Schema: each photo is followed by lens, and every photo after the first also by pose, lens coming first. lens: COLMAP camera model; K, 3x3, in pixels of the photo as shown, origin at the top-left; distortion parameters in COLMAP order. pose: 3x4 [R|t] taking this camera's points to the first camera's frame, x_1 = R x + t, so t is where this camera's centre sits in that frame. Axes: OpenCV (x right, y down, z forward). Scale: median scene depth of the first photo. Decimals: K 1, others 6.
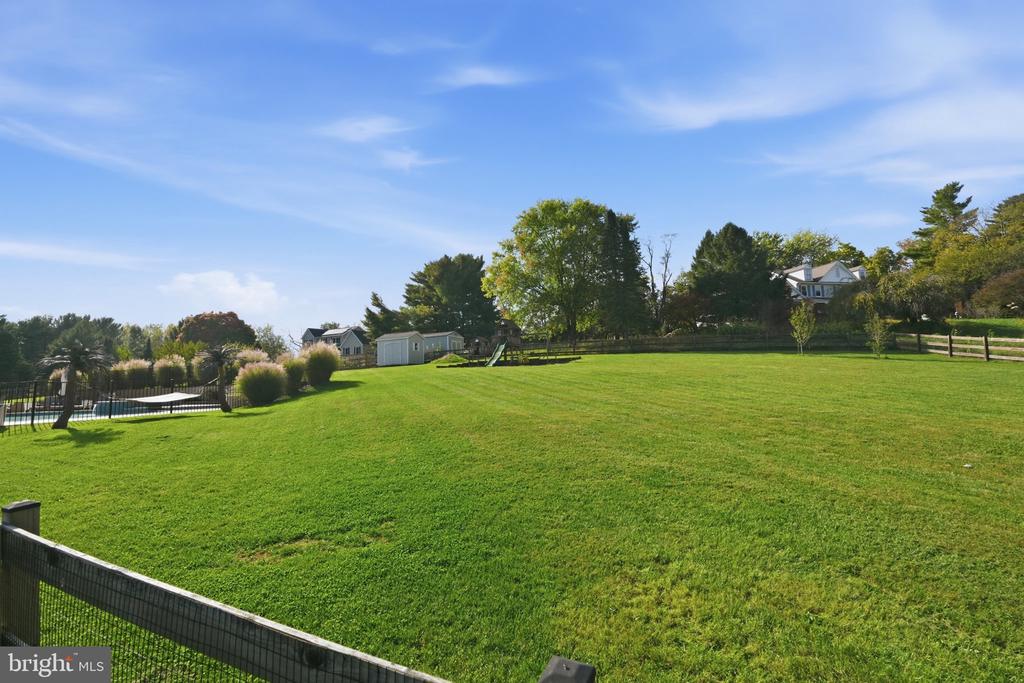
lens RADIAL K [[443.6, 0, 512.0], [0, 443.6, 341.5], [0, 0, 1]] dist [-0.000617, -0.000331]
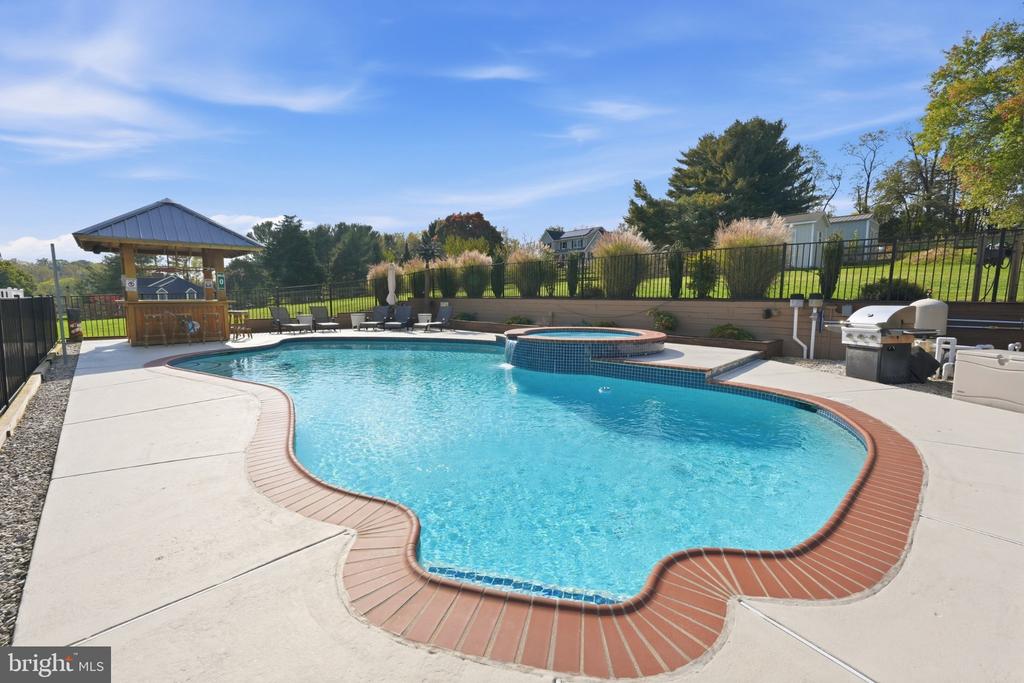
lens RADIAL K [[443.6, 0, 512.0], [0, 443.6, 341.5], [0, 0, 1]] dist [-0.000617, -0.000331]
pose [[0.915349, 0.079201, -0.394796, -0.178177], [0.001309, 0.979874, 0.199611, 0.013472], [0.402660, -0.183231, 0.896823, 0.144088]]
